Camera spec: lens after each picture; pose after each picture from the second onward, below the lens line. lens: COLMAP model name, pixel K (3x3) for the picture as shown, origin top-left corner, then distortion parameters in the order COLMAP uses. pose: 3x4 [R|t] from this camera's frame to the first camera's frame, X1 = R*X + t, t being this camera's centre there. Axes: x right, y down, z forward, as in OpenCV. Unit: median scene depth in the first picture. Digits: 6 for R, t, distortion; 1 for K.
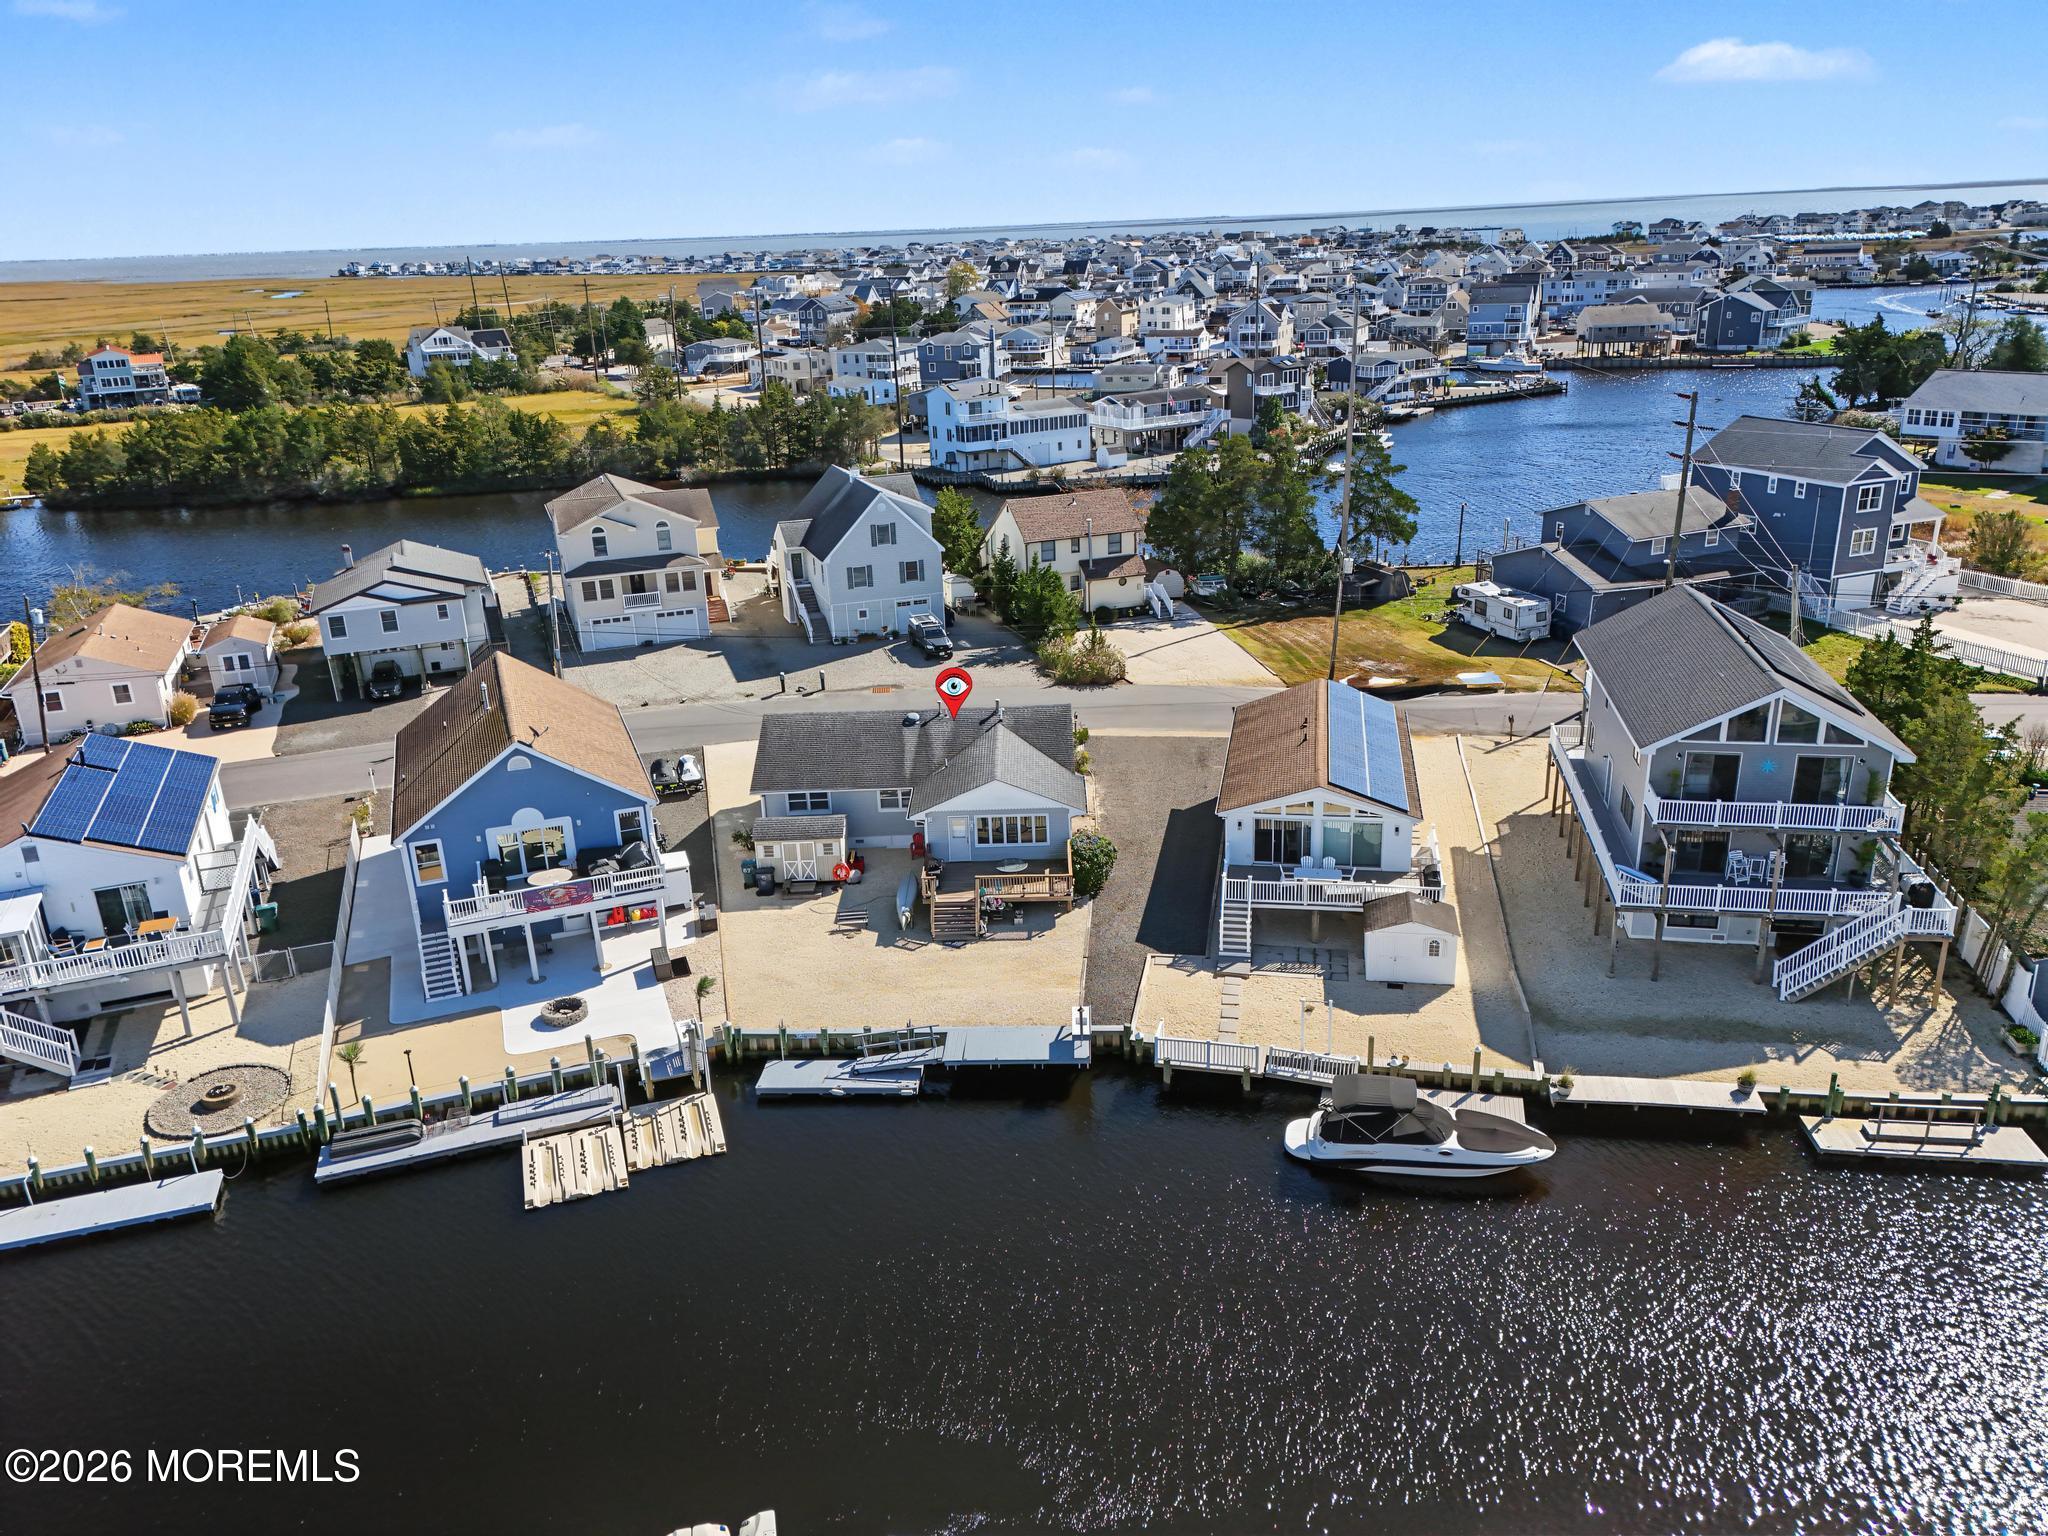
lens RADIAL K [[1500.0, 0, 1022.6], [0, 1500.0, 771.8], [0, 0, 1]] dist [0.075068, -0.071716]
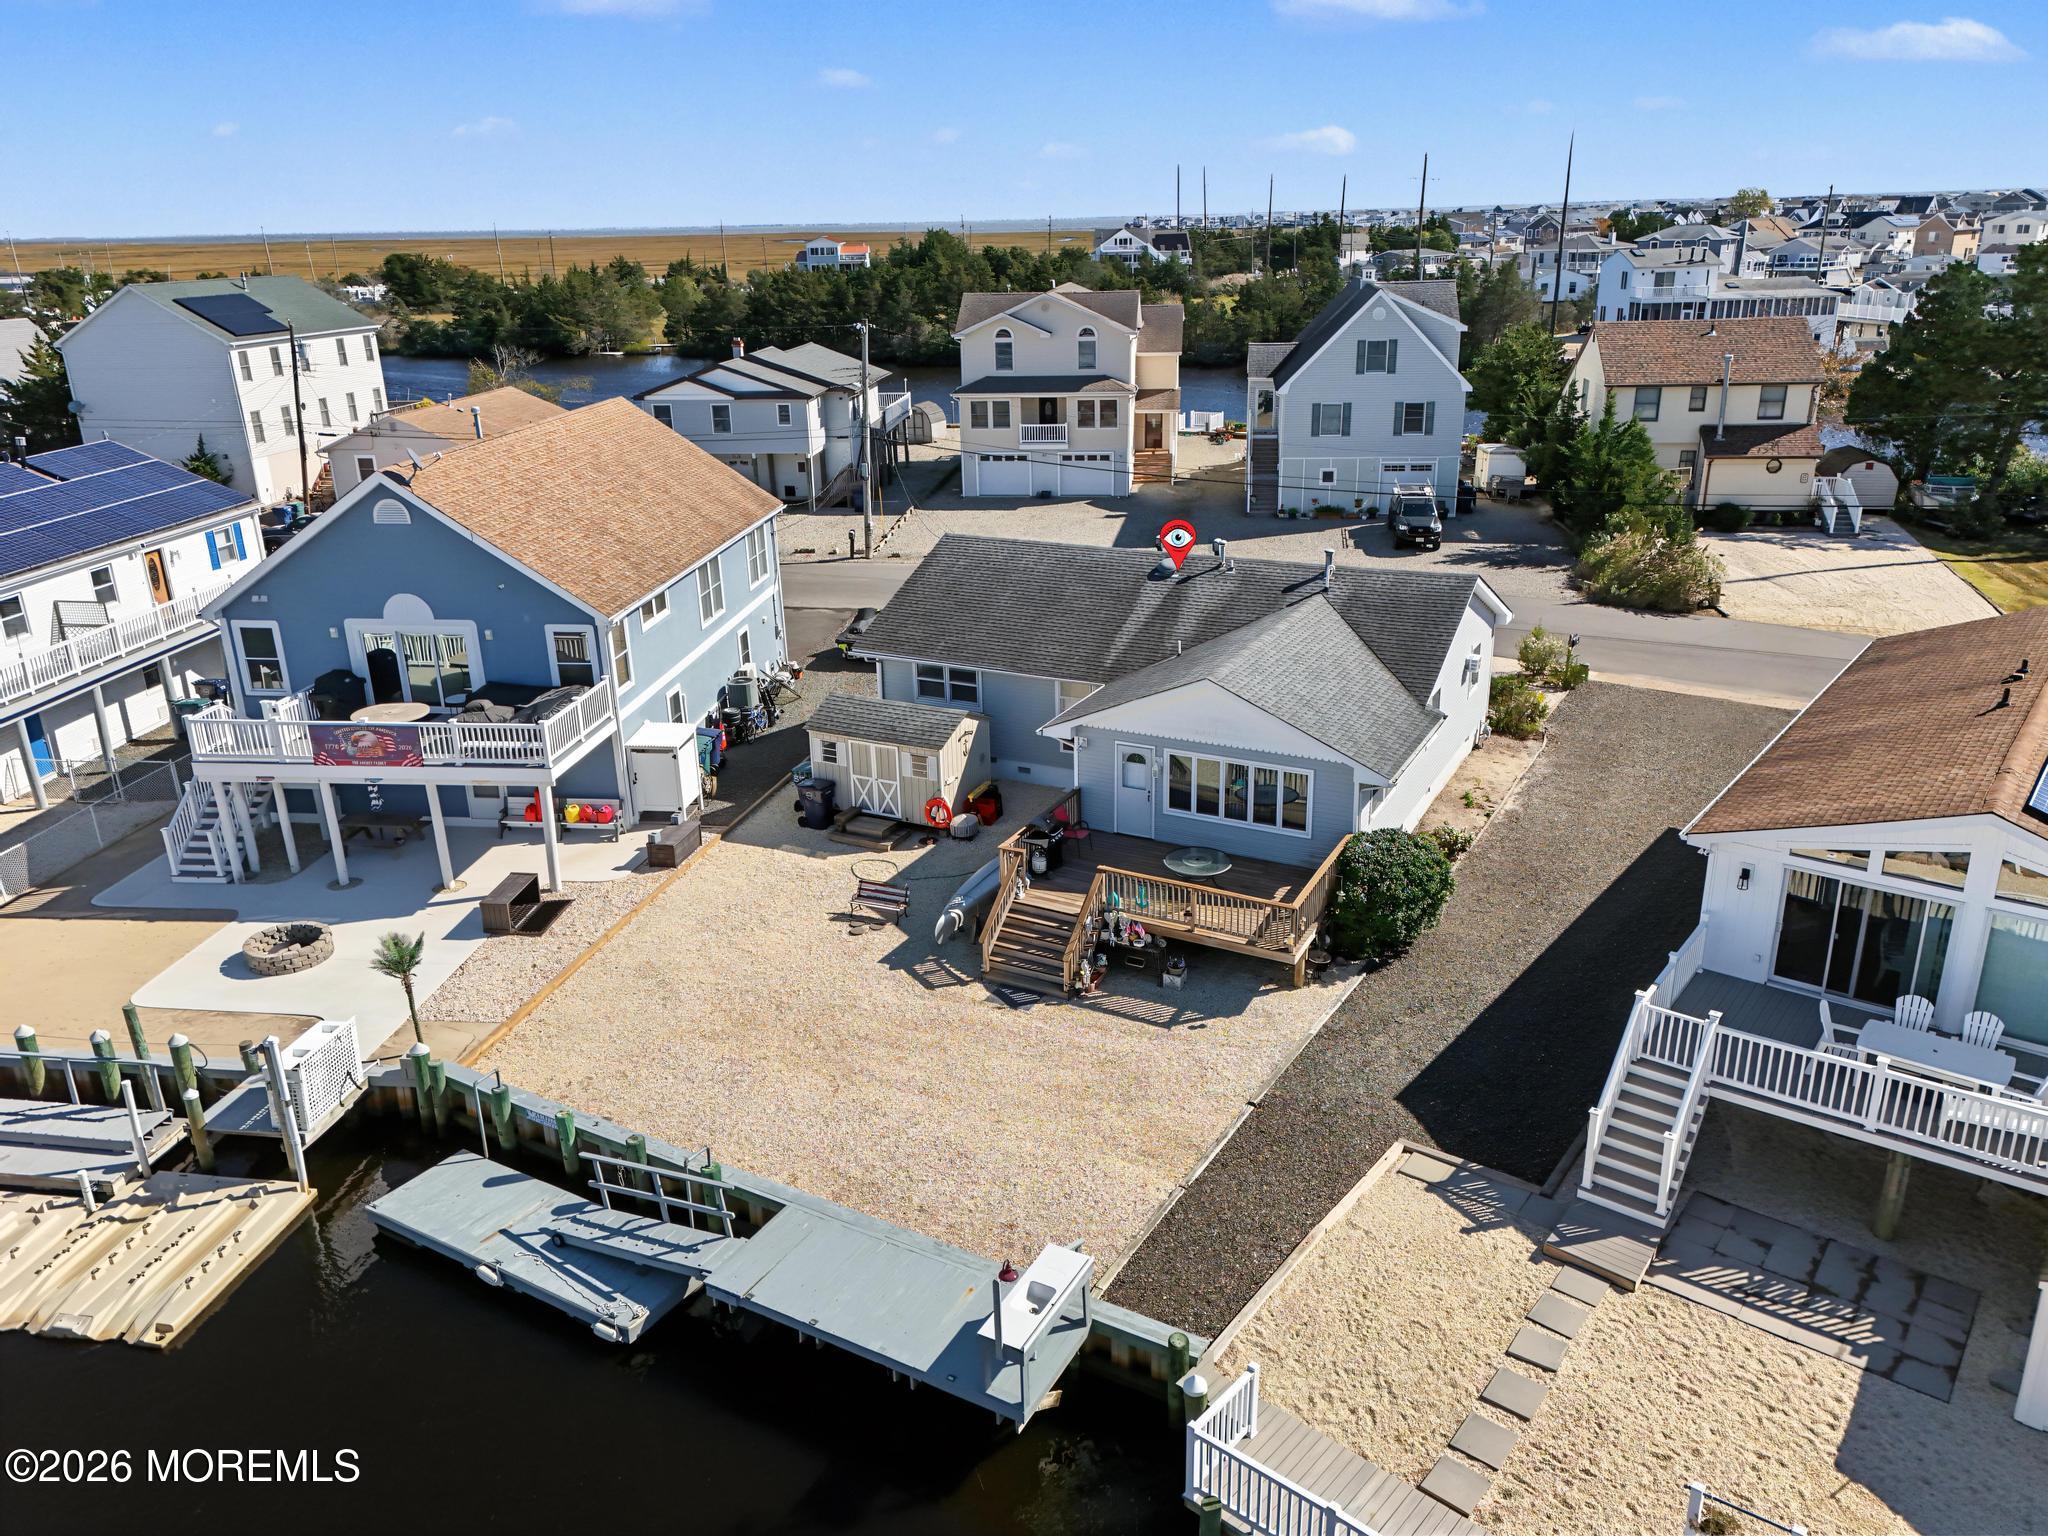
lens RADIAL K [[1500.0, 0, 1022.6], [0, 1500.0, 771.8], [0, 0, 1]] dist [0.075068, -0.071716]
pose [[0.886982, 0.176250, -0.426848, 0.091881], [-0.168821, 0.984081, 0.055531, 0.011848], [0.429841, 0.022806, 0.902617, 0.361748]]
